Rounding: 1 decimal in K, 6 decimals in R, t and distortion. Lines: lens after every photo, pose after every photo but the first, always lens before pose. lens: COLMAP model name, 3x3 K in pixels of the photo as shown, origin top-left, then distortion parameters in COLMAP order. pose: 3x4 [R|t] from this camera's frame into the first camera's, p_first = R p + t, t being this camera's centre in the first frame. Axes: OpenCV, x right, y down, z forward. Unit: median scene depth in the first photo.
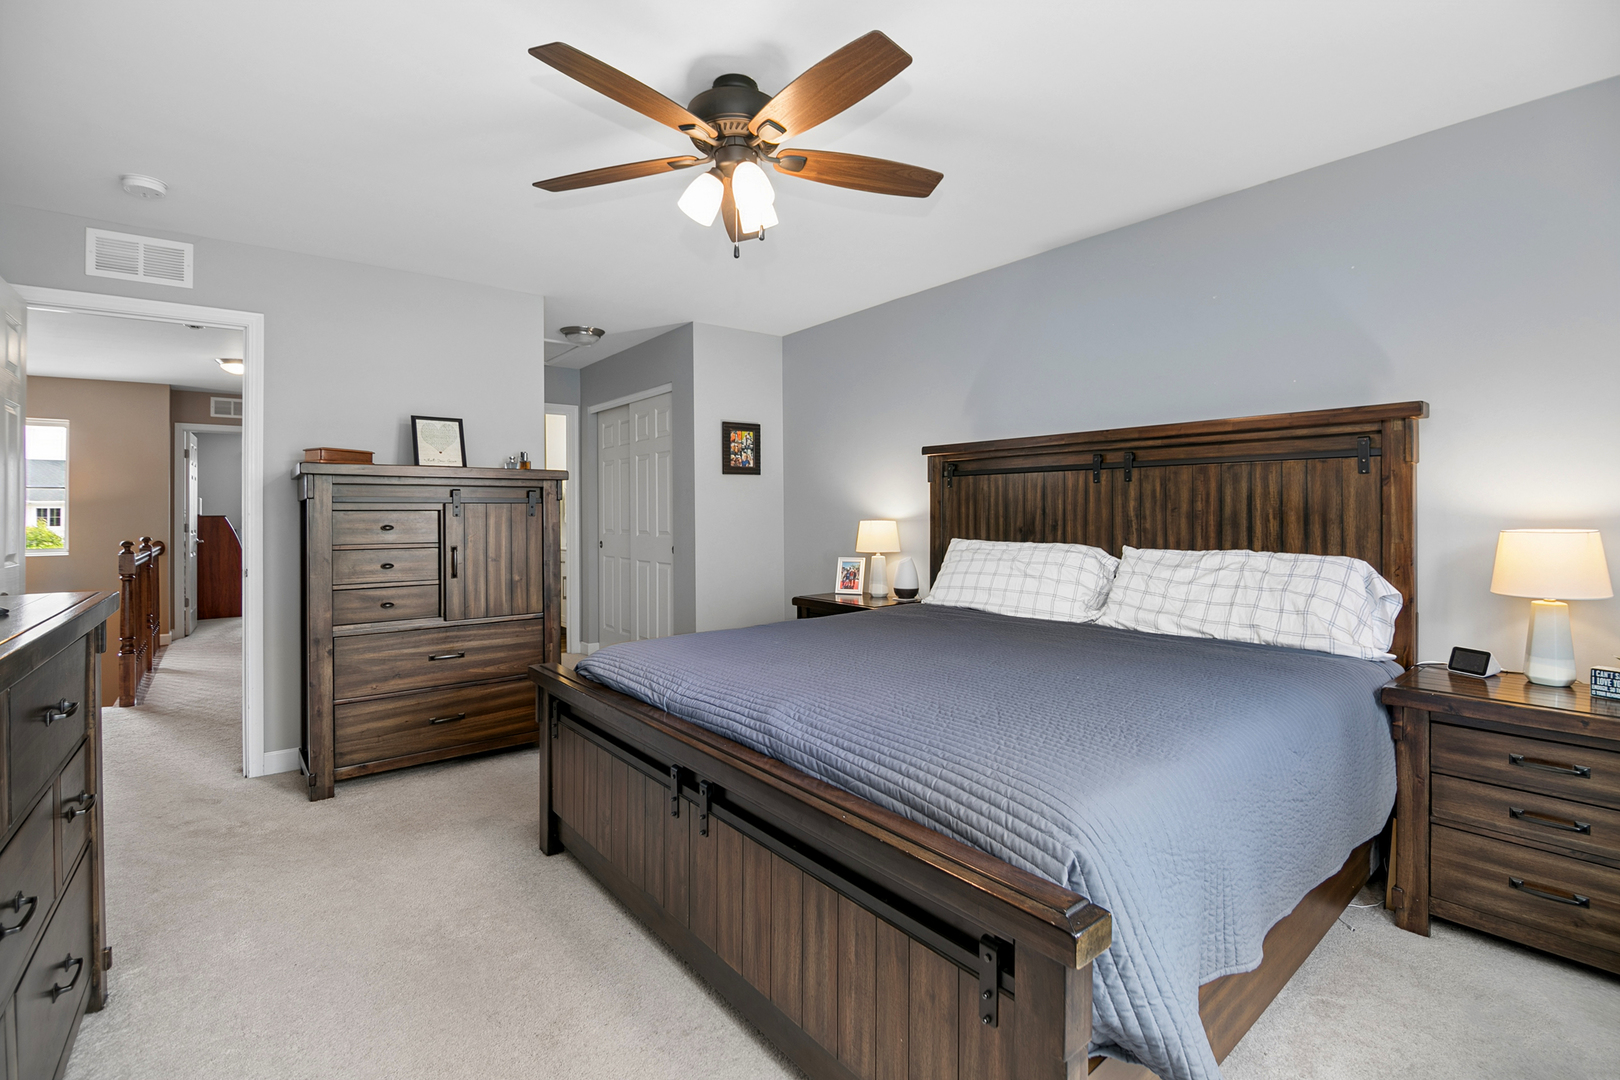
lens RADIAL K [[730.7, 0, 807.9], [0, 730.7, 524.7], [0, 0, 1]] dist [-0.000451, -0.011942]
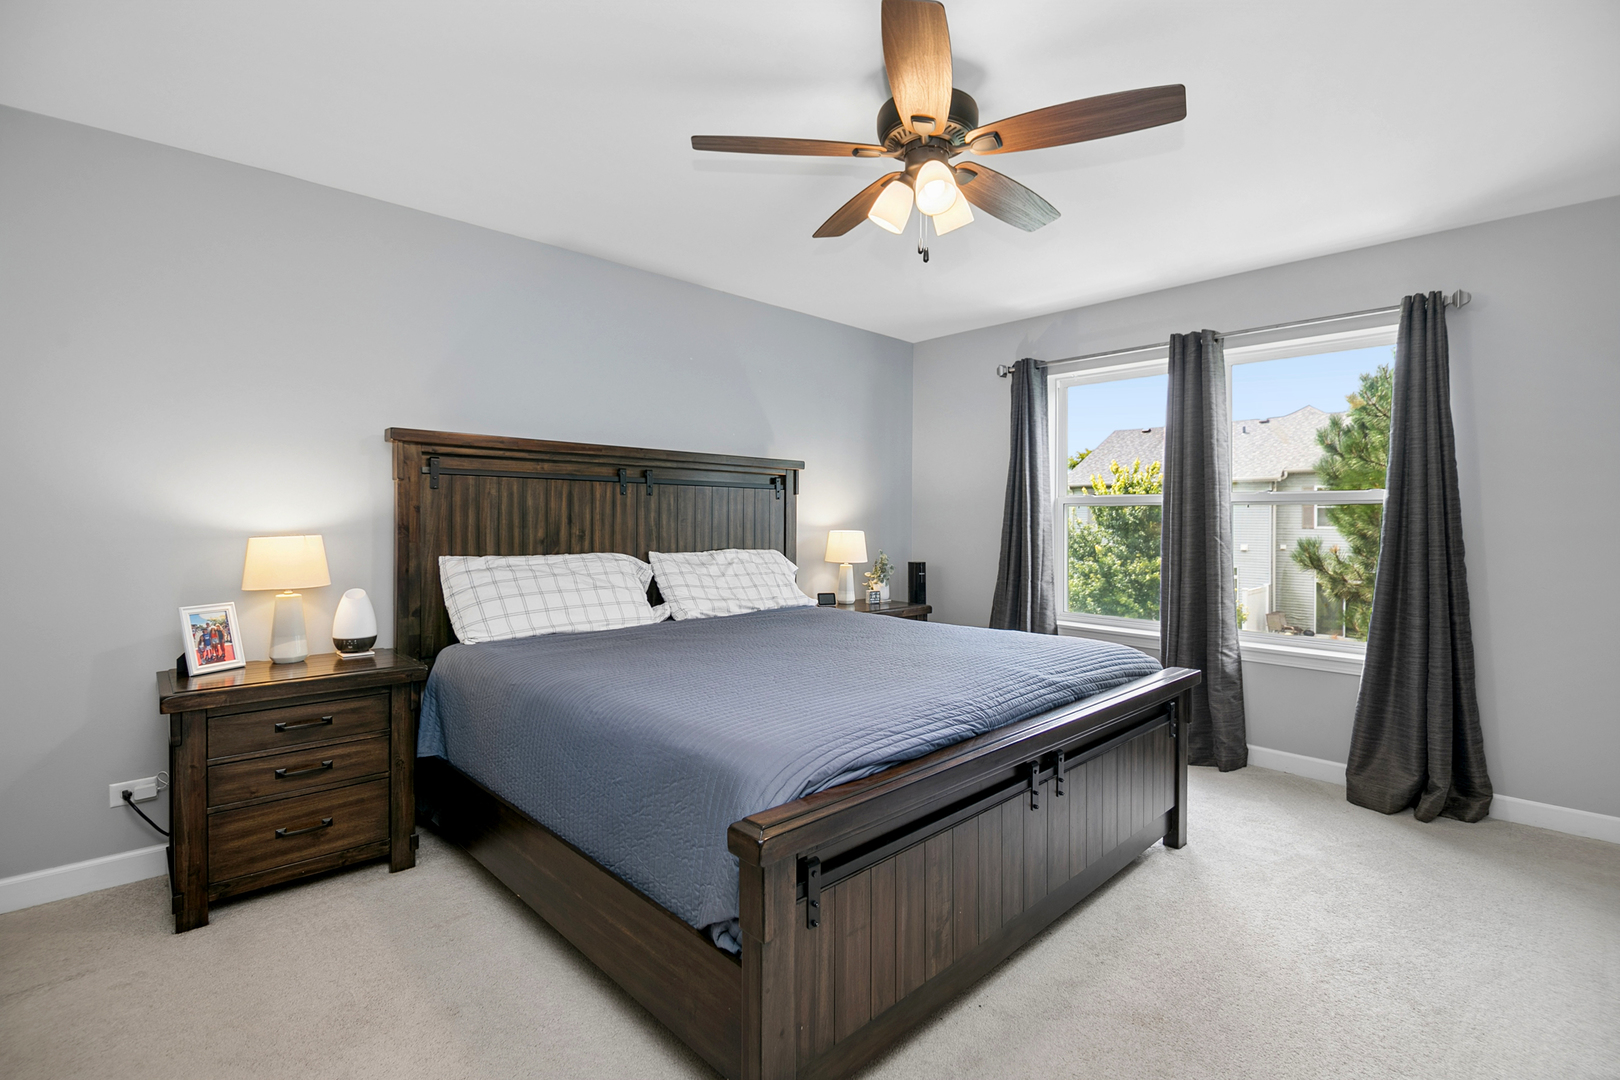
lens RADIAL K [[730.7, 0, 807.9], [0, 730.7, 524.7], [0, 0, 1]] dist [-0.000451, -0.011942]
pose [[-0.075303, -0.007632, 0.997131, -0.709166], [0.011977, 0.999892, 0.008558, -0.019542], [-0.997089, 0.012587, -0.075203, 0.815110]]
